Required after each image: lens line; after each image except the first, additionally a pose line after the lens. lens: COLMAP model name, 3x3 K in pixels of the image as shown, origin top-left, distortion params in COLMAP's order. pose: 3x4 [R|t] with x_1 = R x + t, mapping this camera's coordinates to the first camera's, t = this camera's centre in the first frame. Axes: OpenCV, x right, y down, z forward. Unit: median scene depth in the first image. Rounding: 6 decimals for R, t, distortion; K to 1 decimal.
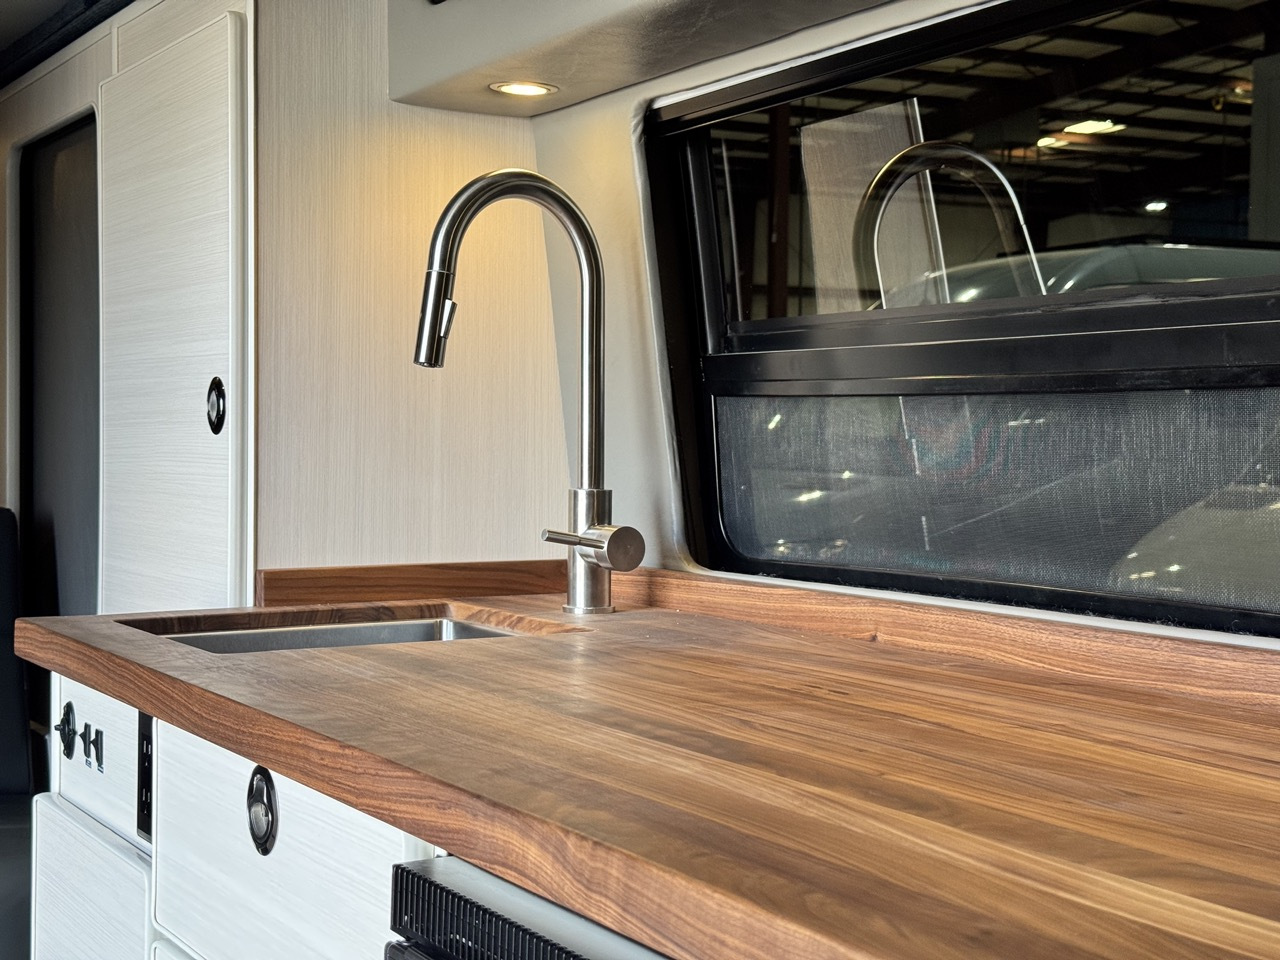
lens RADIAL K [[1885.5, 0, 640.0], [0, 1885.5, 480.0], [0, 0, 1]] dist [-0.008739, -0.043033]
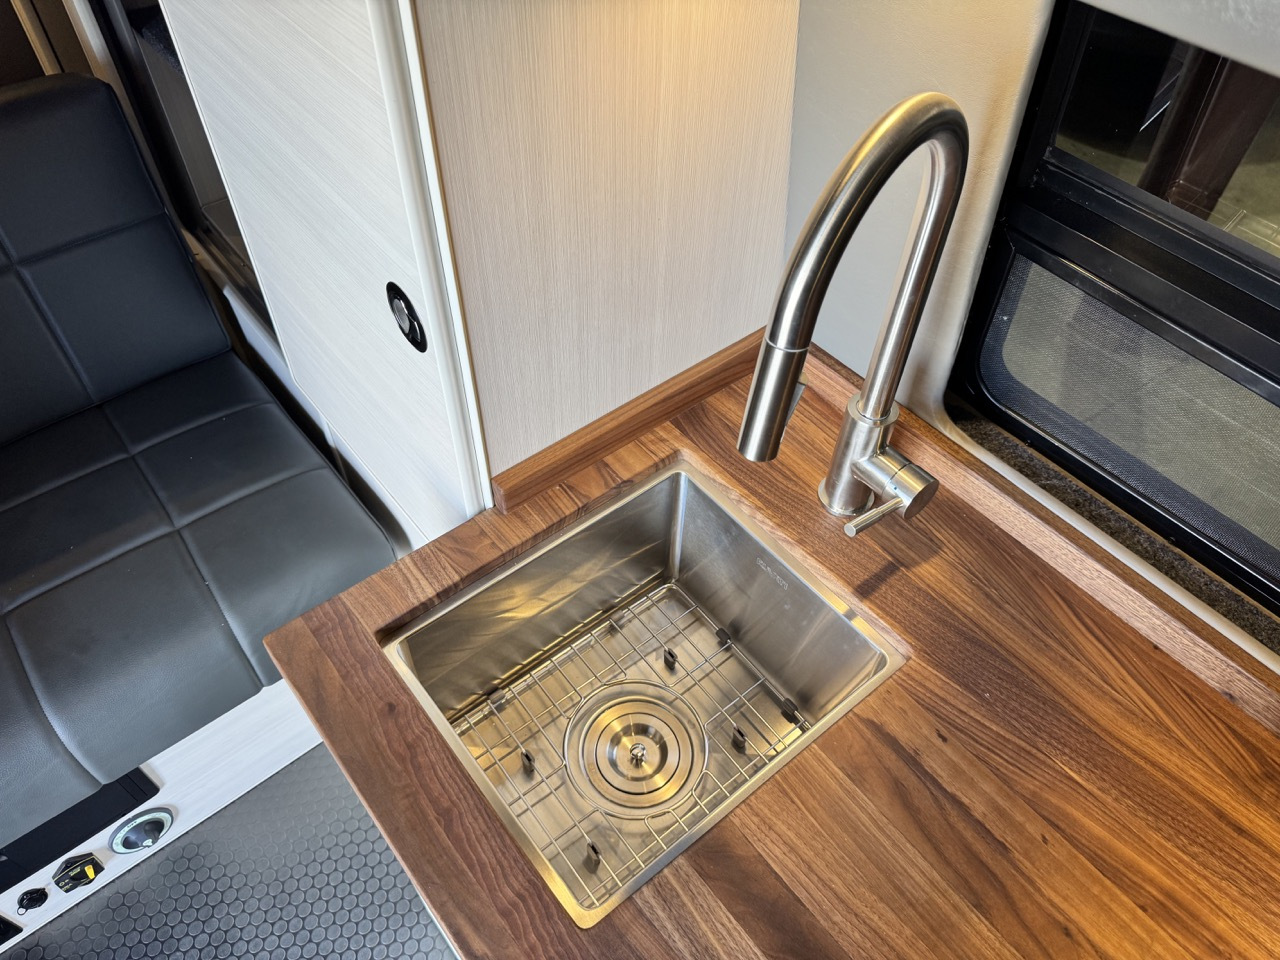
lens RADIAL K [[896.9, 0, 635.9], [0, 896.9, 517.4], [0, 0, 1]] dist [-0.009132, -0.005527]
pose [[0.990741, -0.104004, 0.087270, -0.171959], [0.000588, 0.646072, 0.763277, -0.269344], [-0.135767, -0.756158, 0.640151, 0.689218]]
